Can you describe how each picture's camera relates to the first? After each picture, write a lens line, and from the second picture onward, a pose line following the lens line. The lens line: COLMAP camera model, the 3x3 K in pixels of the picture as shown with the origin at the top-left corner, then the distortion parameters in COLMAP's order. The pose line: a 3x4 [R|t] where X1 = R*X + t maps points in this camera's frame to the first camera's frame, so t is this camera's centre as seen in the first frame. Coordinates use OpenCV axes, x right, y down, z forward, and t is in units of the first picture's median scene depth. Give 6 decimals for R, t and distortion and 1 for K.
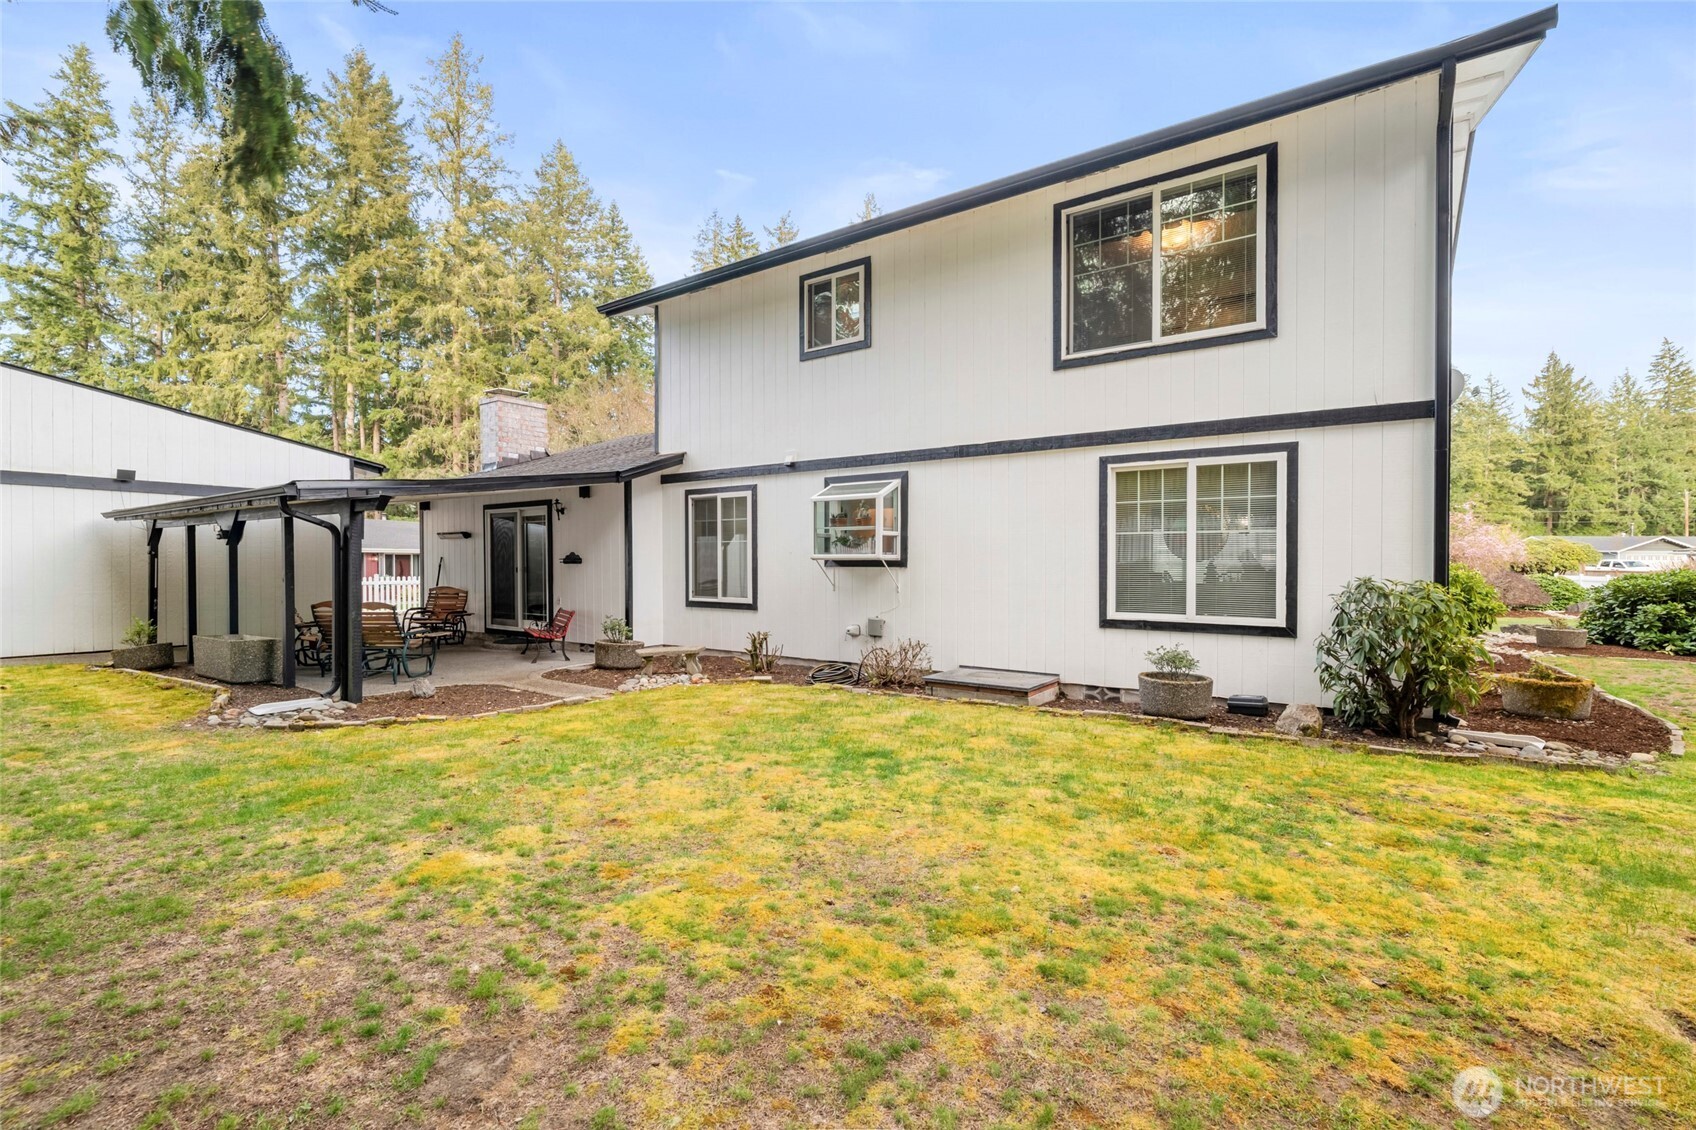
lens RADIAL K [[756.4, 0, 859.2], [0, 756.4, 563.6], [0, 0, 1]] dist [-0.002329, -0.002071]
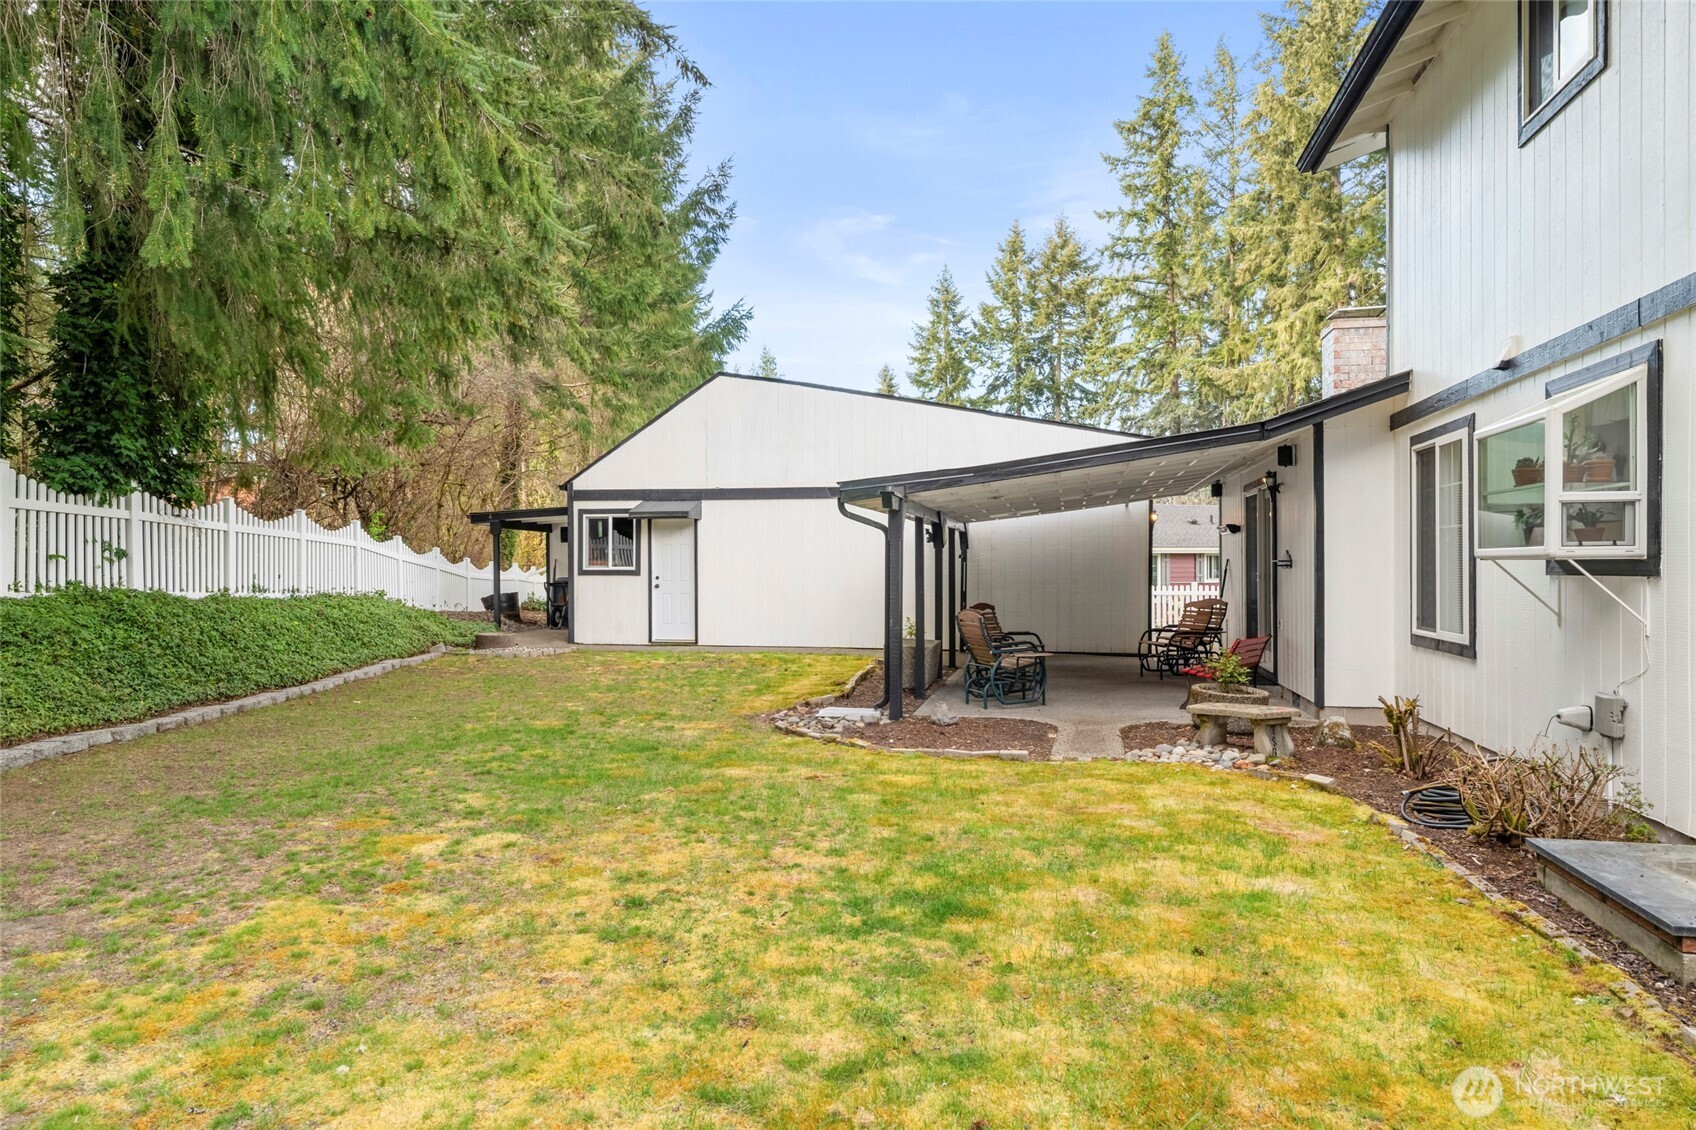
lens RADIAL K [[1090.0, 0, 845.2], [0, 1090.0, 555.3], [0, 0, 1]] dist [-0.003565, -0.002755]
pose [[0.386770, -0.009580, -0.922127, 0.362245], [-0.002743, 0.999930, -0.011539, 0.001366], [0.922172, 0.006992, 0.386716, 0.305586]]
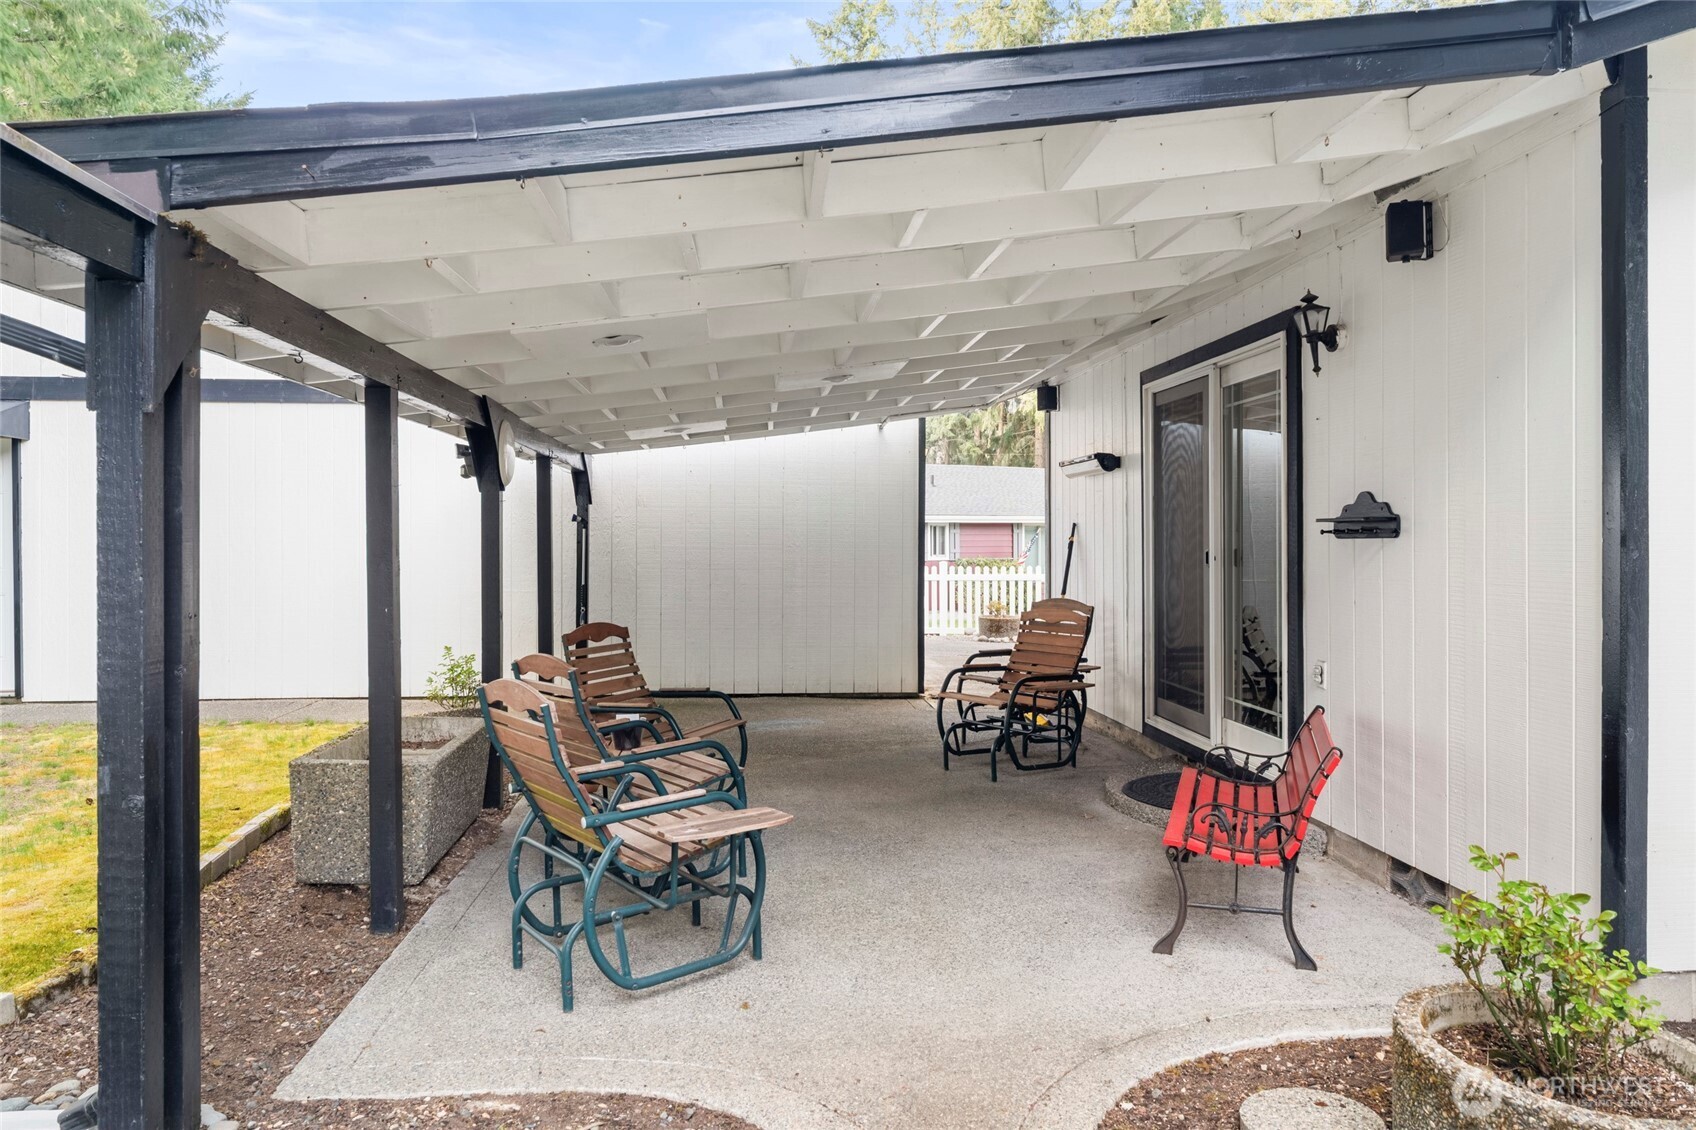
lens RADIAL K [[1135.1, 0, 848.6], [0, 1135.1, 554.6], [0, 0, 1]] dist [0.001443, -0.001195]
pose [[0.633079, 0.008178, -0.774044, -0.206517], [0.000227, 0.999942, 0.010751, 0.001872], [0.774087, -0.006982, 0.633040, 0.667279]]
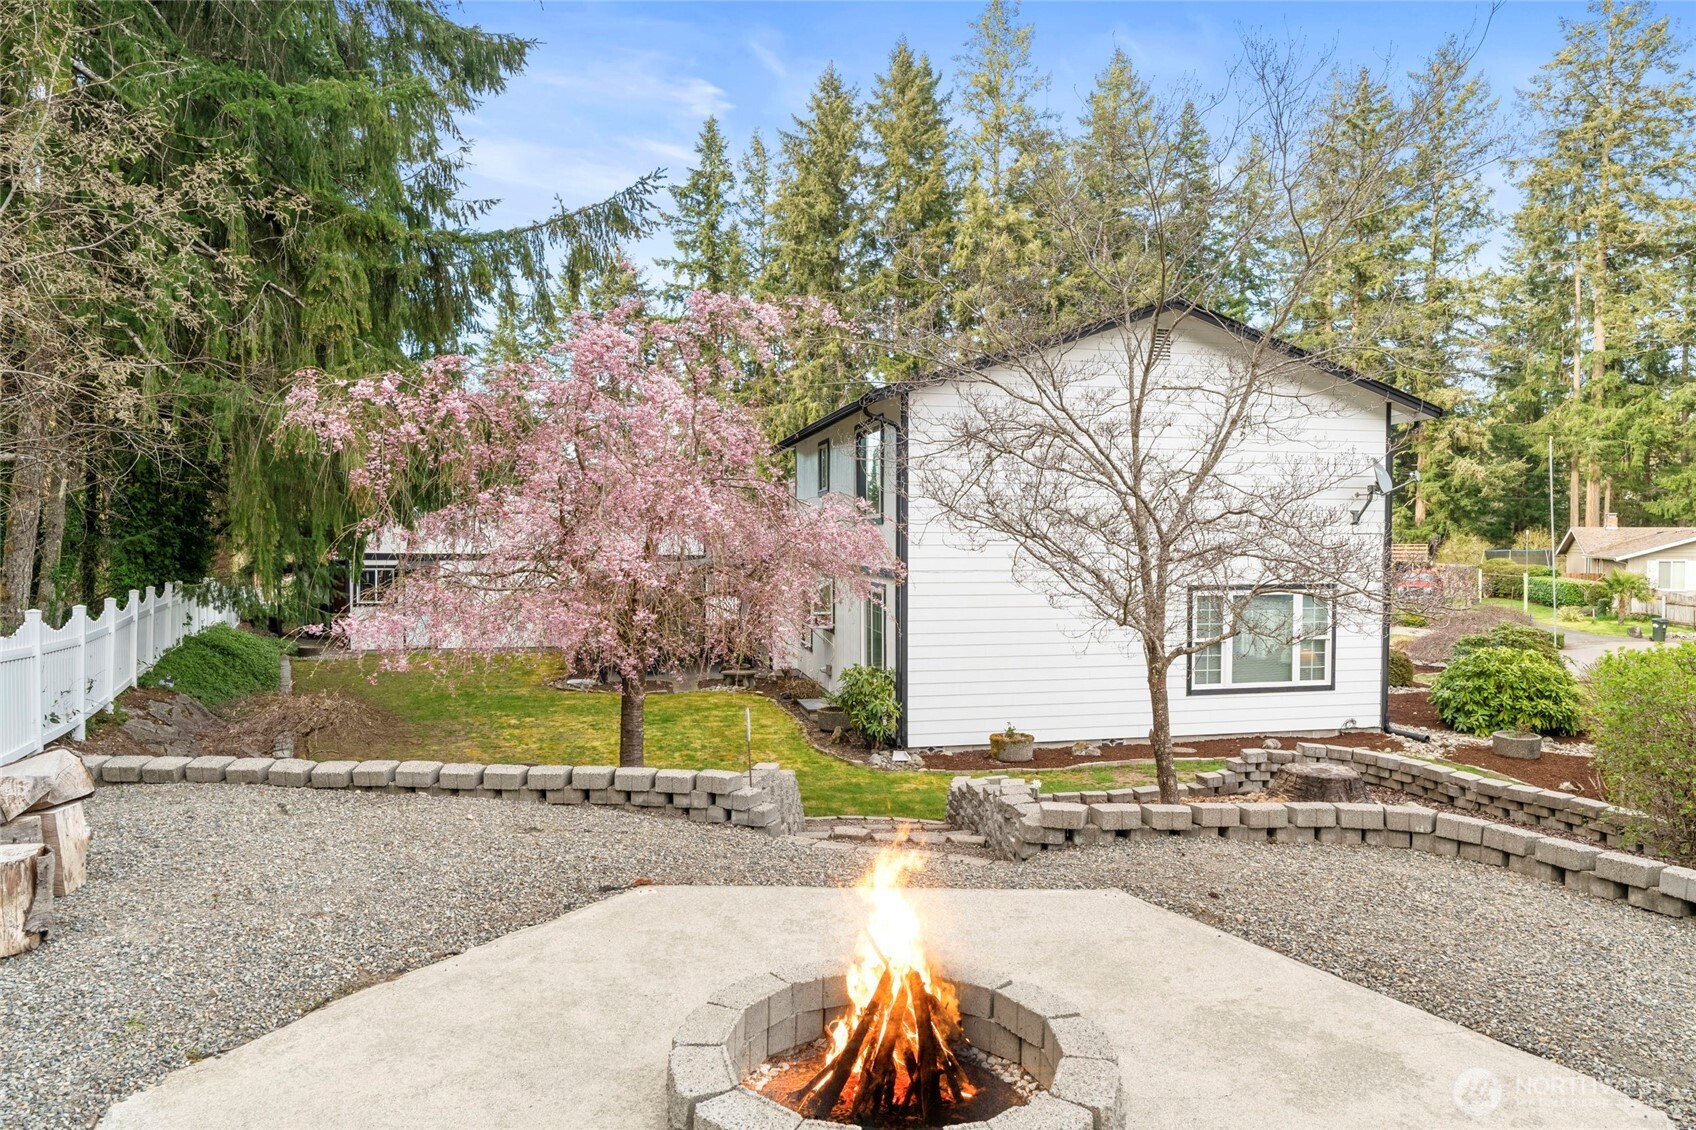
lens RADIAL K [[1090.0, 0, 847.7], [0, 1090.0, 564.2], [0, 0, 1]] dist [-0.003565, -0.002755]
pose [[0.724561, 0.017464, -0.688989, 1.149719], [-0.005338, 0.999791, 0.019729, -0.119144], [0.689190, -0.010617, 0.724503, -0.346692]]
